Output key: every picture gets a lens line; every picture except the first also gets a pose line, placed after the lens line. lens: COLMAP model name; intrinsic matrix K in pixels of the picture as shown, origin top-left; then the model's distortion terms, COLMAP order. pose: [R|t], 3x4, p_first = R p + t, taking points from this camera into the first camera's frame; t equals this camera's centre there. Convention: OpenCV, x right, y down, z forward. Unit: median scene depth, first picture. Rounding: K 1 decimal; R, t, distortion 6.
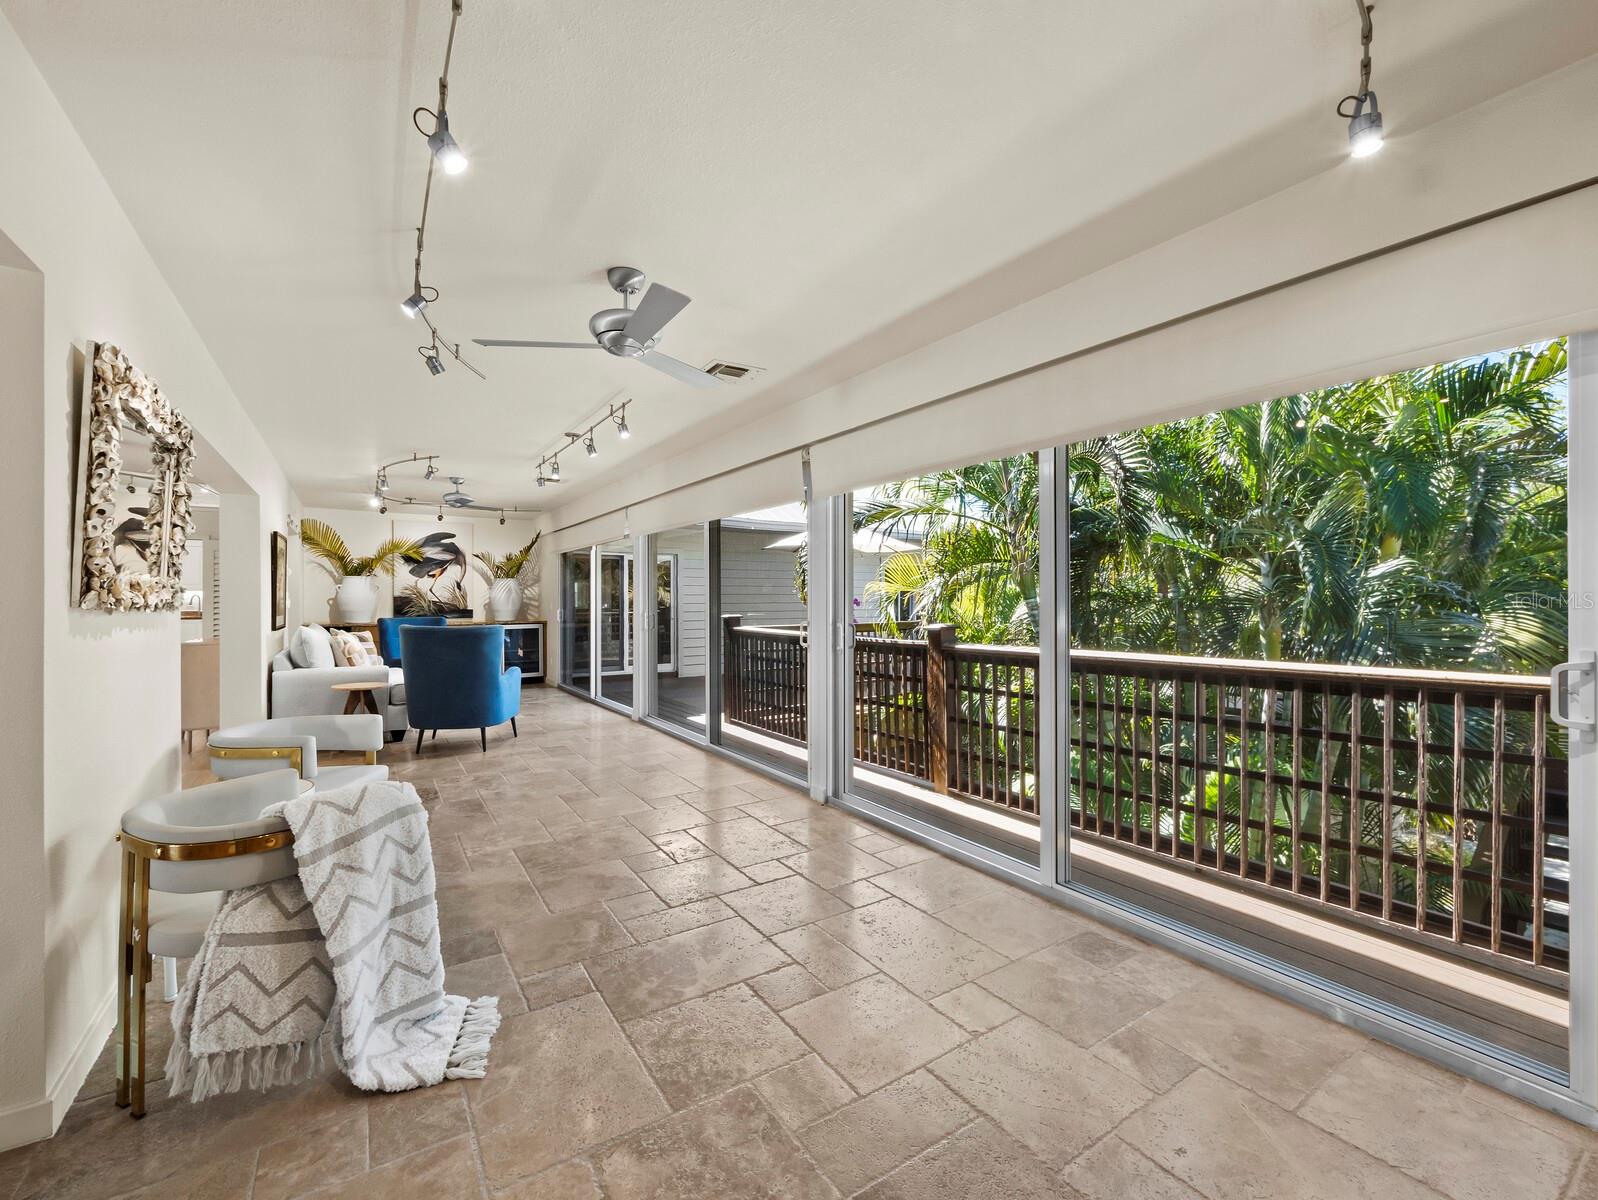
lens RADIAL K [[681.8, 0, 808.8], [0, 681.8, 600.0], [0, 0, 1]] dist [-0.002865, 0.000246]
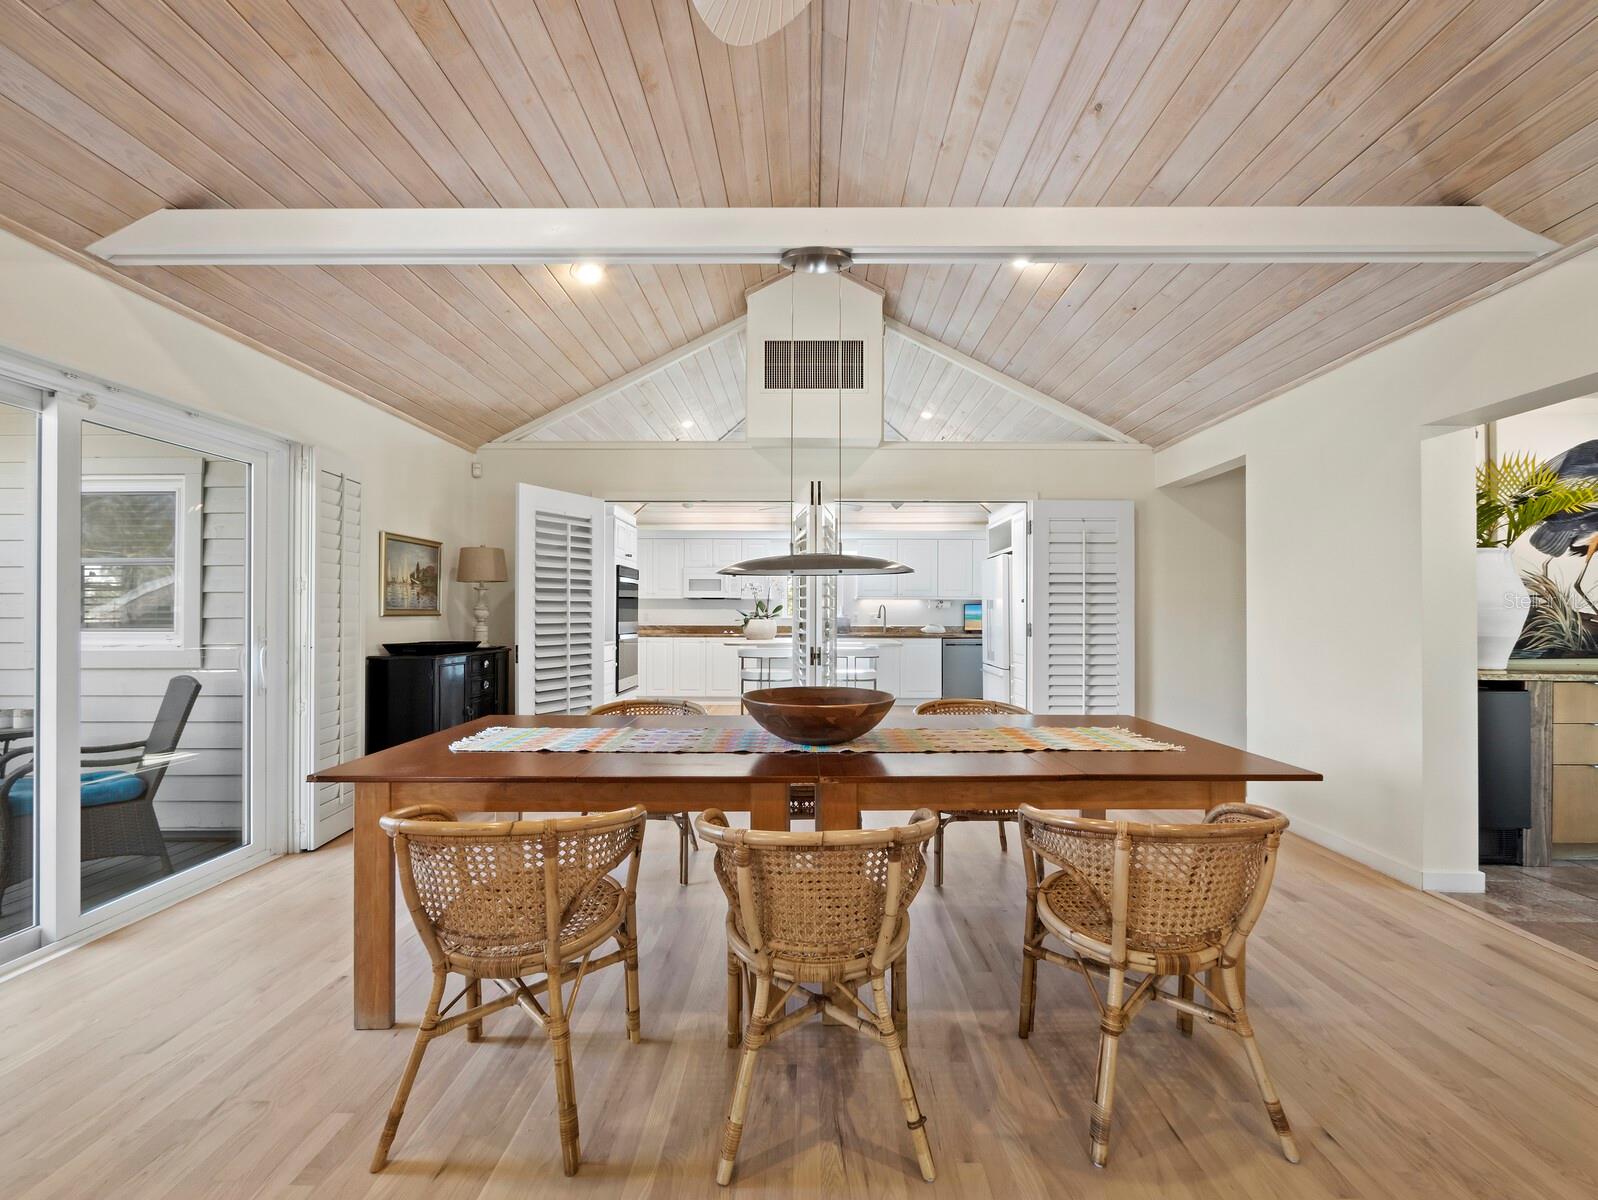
lens RADIAL K [[674.7, 0, 801.8], [0, 674.7, 608.3], [0, 0, 1]] dist [-0.002984, -0.000023]
pose [[0.826363, 0.001499, -0.563136, -1.528240], [-0.007025, 0.999946, -0.007648, 0.009921], [0.563094, 0.010276, 0.826329, 0.920030]]
